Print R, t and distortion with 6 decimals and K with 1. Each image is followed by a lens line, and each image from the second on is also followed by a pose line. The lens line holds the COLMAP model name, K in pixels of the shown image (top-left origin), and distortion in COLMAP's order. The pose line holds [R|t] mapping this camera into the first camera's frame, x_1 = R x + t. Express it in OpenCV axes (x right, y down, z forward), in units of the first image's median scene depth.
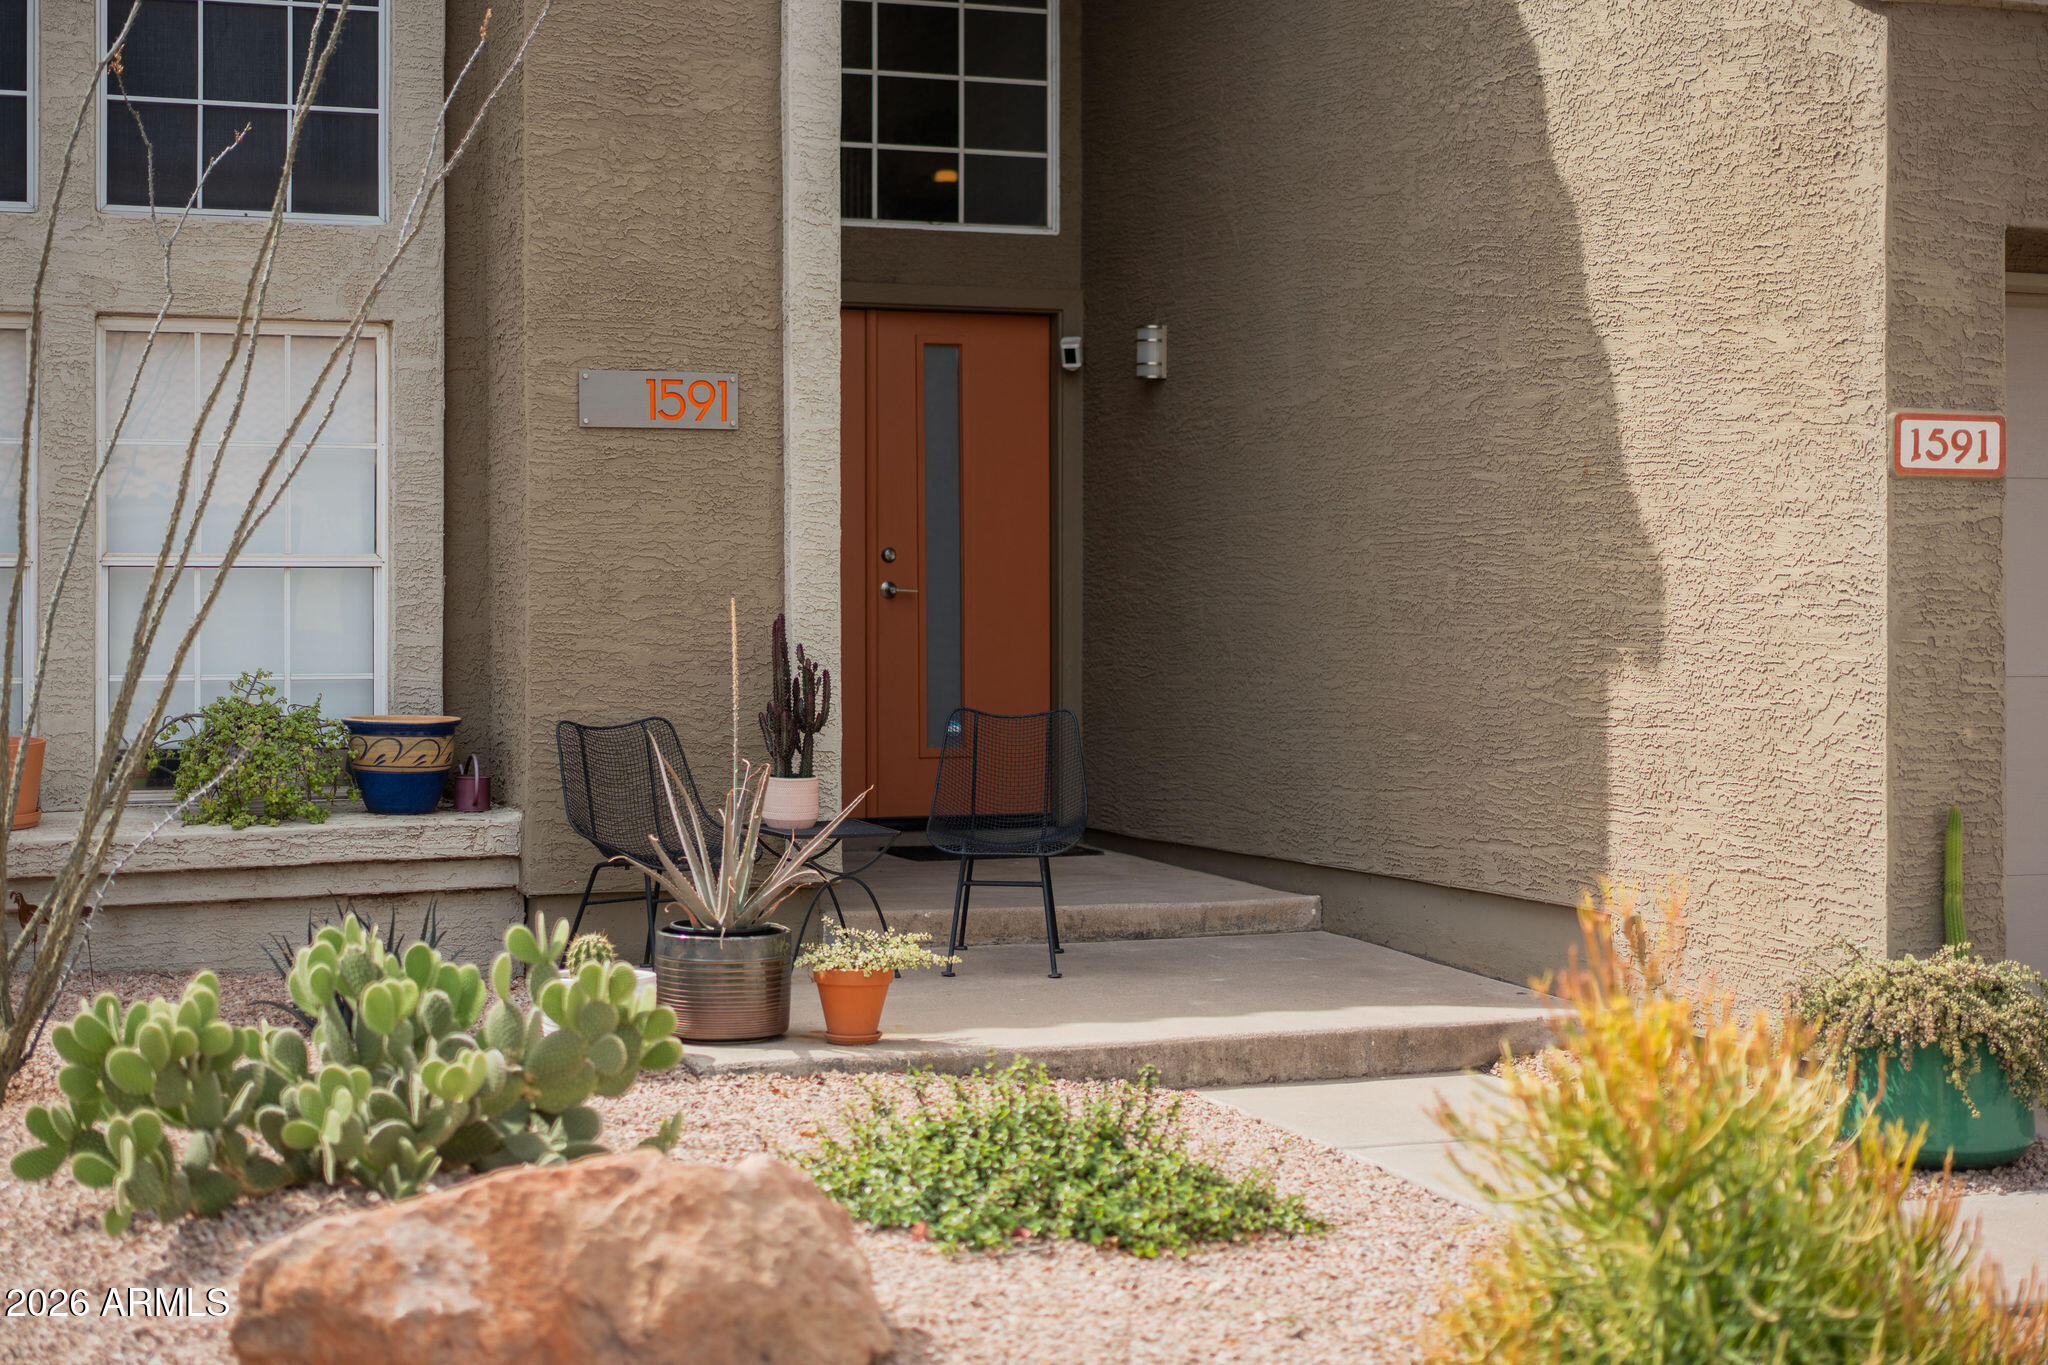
lens RADIAL K [[3164.5, 0, 1024.0], [0, 3164.5, 682.5], [0, 0, 1]] dist [-0.014762, 0.018105]
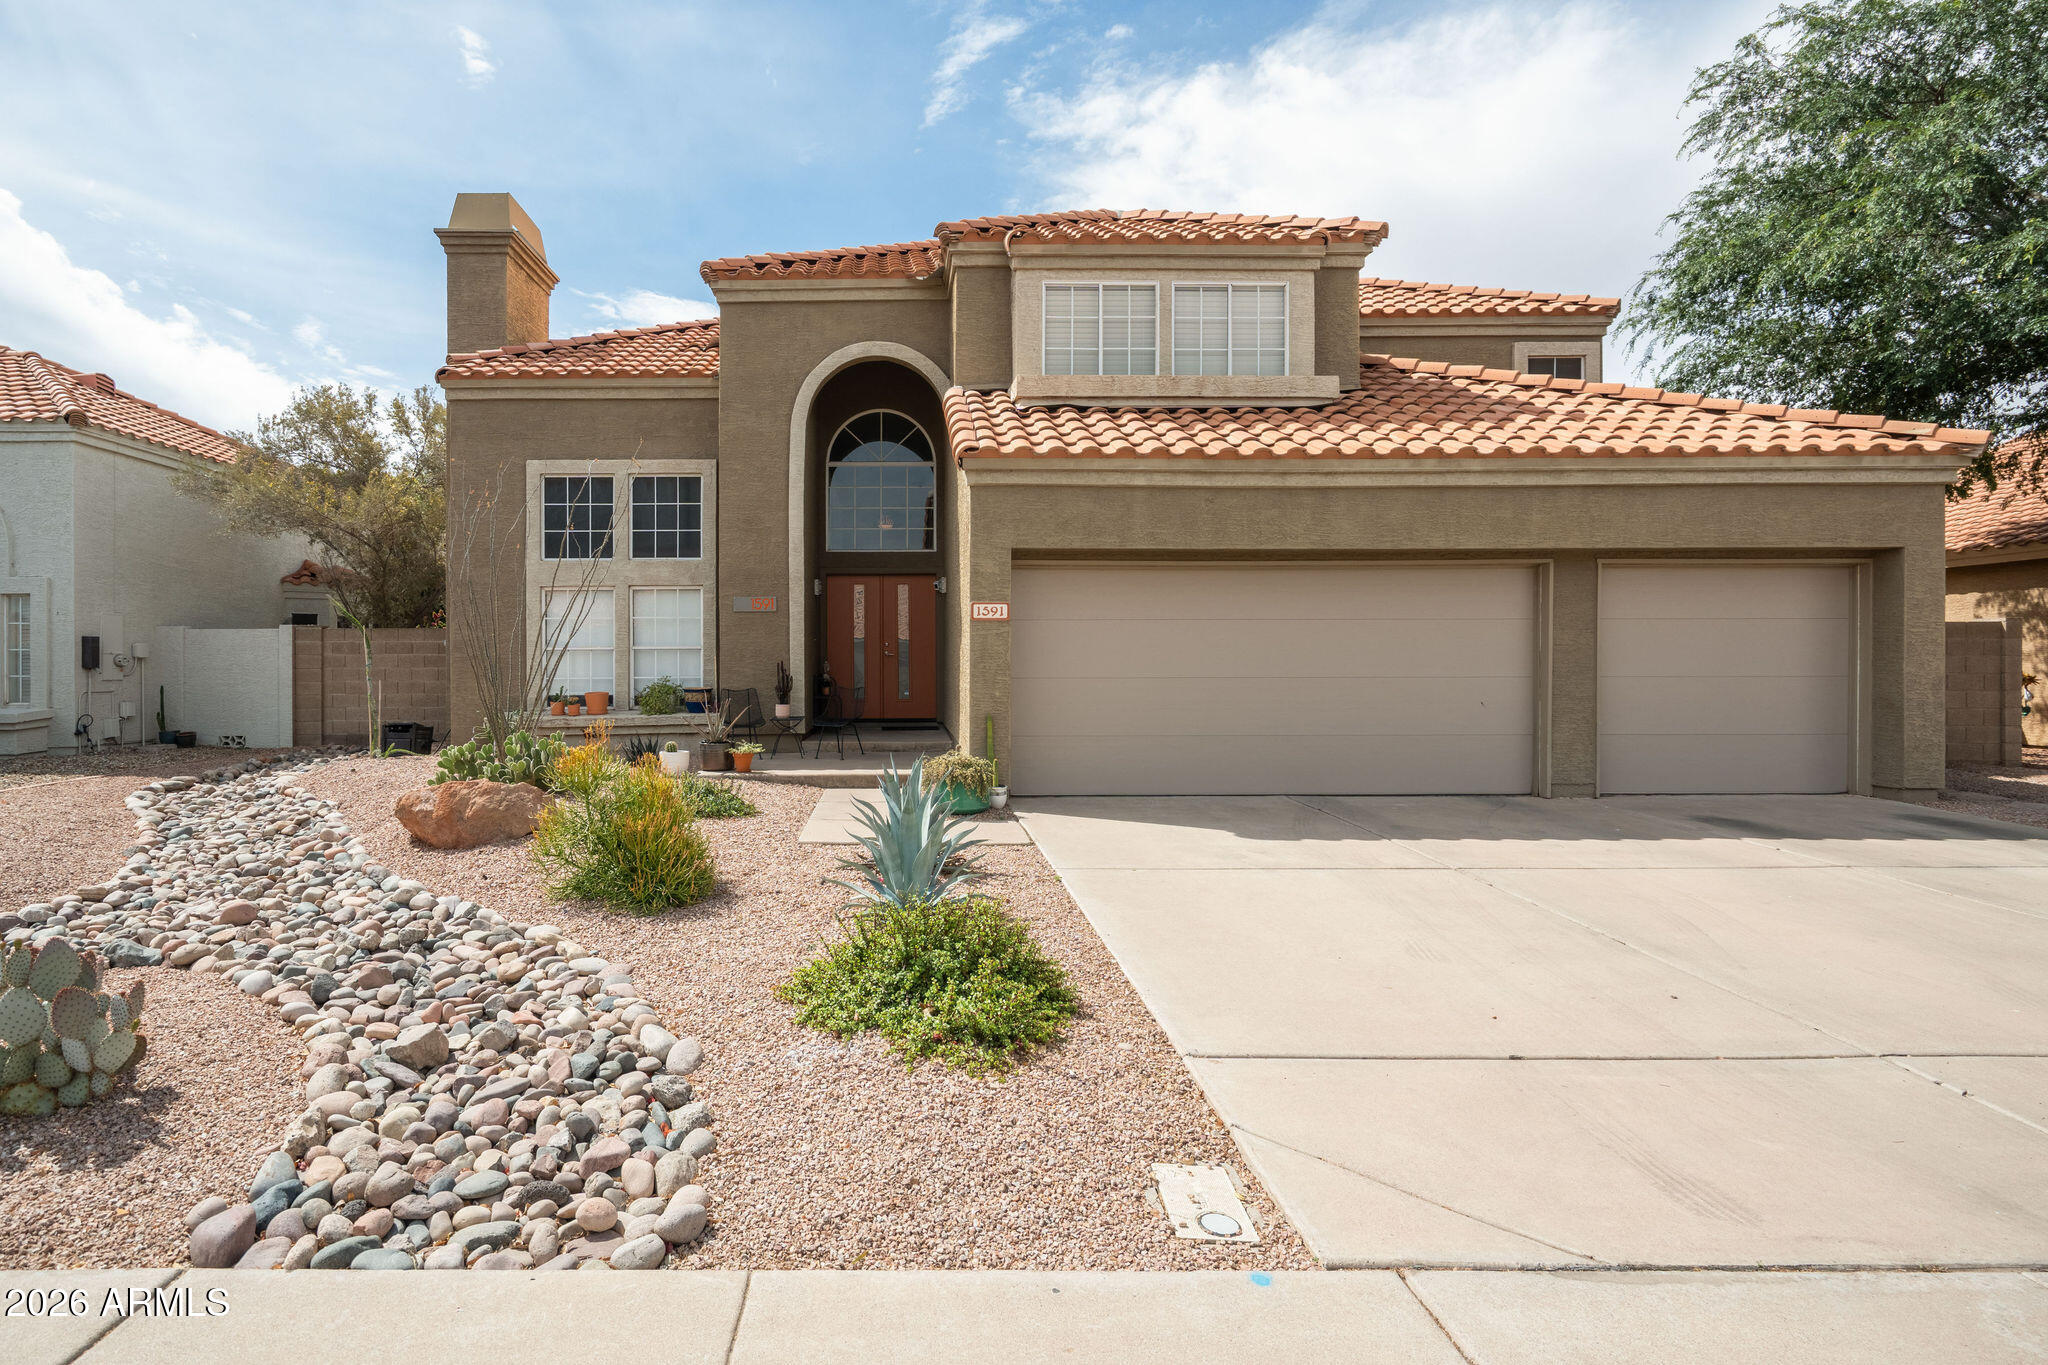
lens RADIAL K [[1005.1, 0, 1024.0], [0, 1005.1, 682.5], [0, 0, 1]] dist [0.001151, 0.000584]
pose [[0.943355, 0.005002, -0.331747, 0.610707], [-0.004741, 0.999987, 0.001597, 0.000990], [0.331751, 0.000066, 0.943367, -0.027920]]
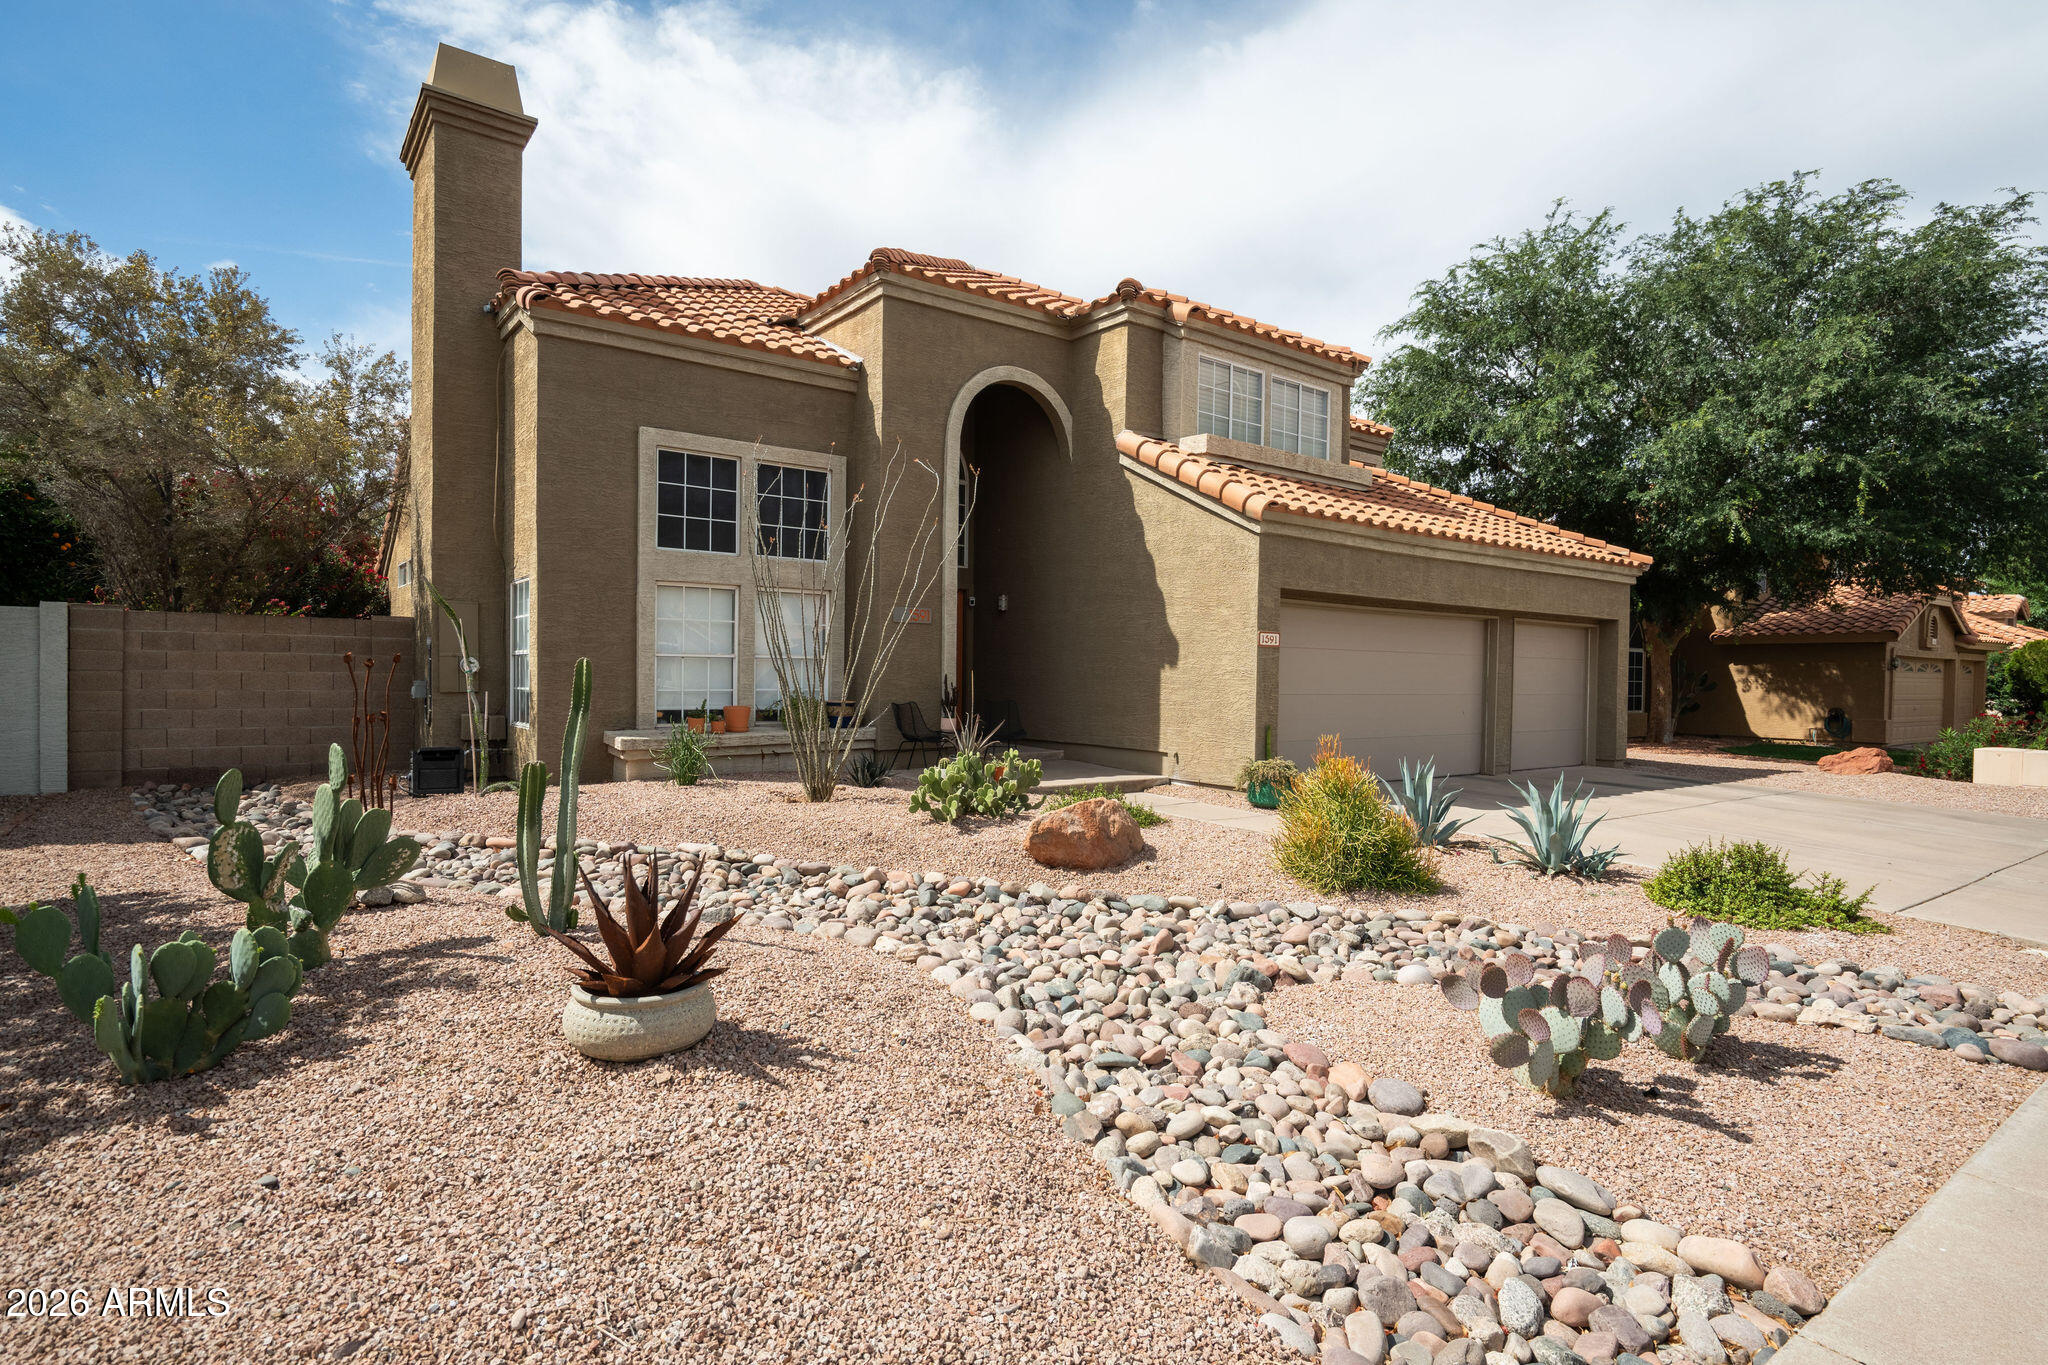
lens RADIAL K [[1057.2, 0, 1023.0], [0, 1057.2, 715.7], [0, 0, 1]] dist [0.000704, -0.000021]
pose [[0.956238, 0.004132, 0.292561, -0.383314], [-0.010073, 0.999772, 0.018805, 0.003319], [-0.292417, -0.020929, 0.956062, -0.228128]]
